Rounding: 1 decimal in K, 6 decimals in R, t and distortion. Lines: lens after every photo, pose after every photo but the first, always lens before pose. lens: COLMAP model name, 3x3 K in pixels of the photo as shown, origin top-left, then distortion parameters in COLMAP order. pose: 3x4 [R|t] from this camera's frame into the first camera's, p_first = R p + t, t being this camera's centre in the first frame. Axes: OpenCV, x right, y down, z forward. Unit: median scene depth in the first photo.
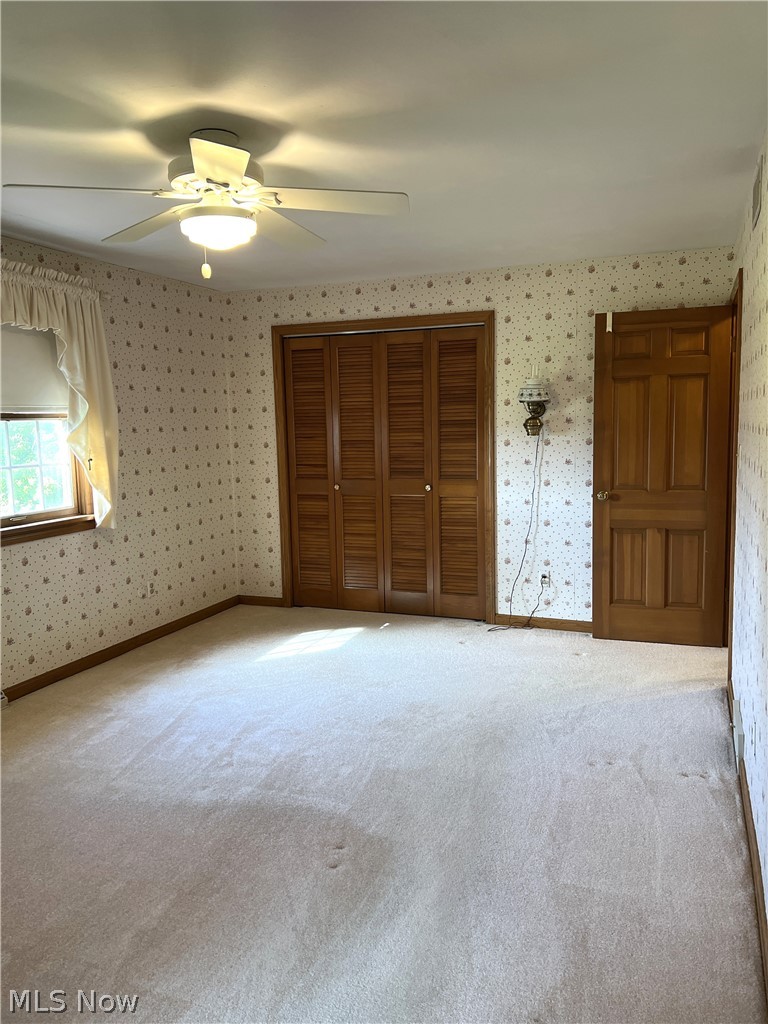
lens RADIAL K [[766.9, 0, 386.0], [0, 766.9, 506.6], [0, 0, 1]] dist [0.054112, -0.061963]
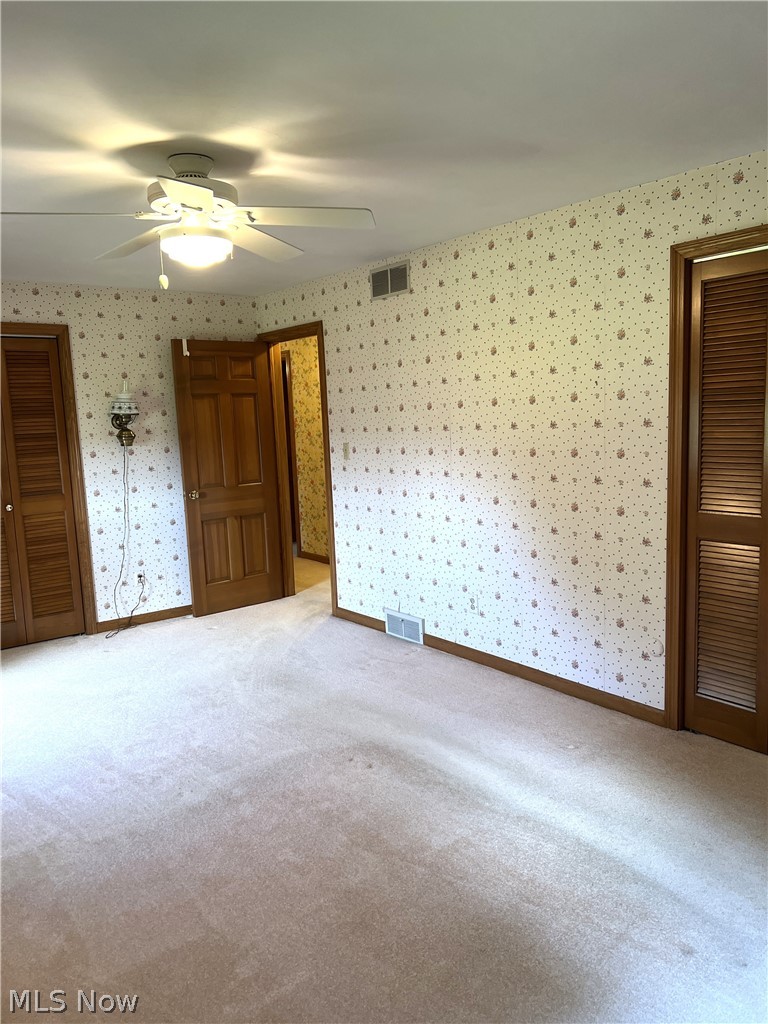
lens RADIAL K [[766.9, 0, 387.0], [0, 766.9, 516.1], [0, 0, 1]] dist [0.054112, -0.061963]
pose [[0.509421, -0.113800, 0.852960, -0.557059], [0.129287, 0.990087, 0.054880, -0.007574], [-0.850750, 0.082319, 0.519084, 0.138446]]
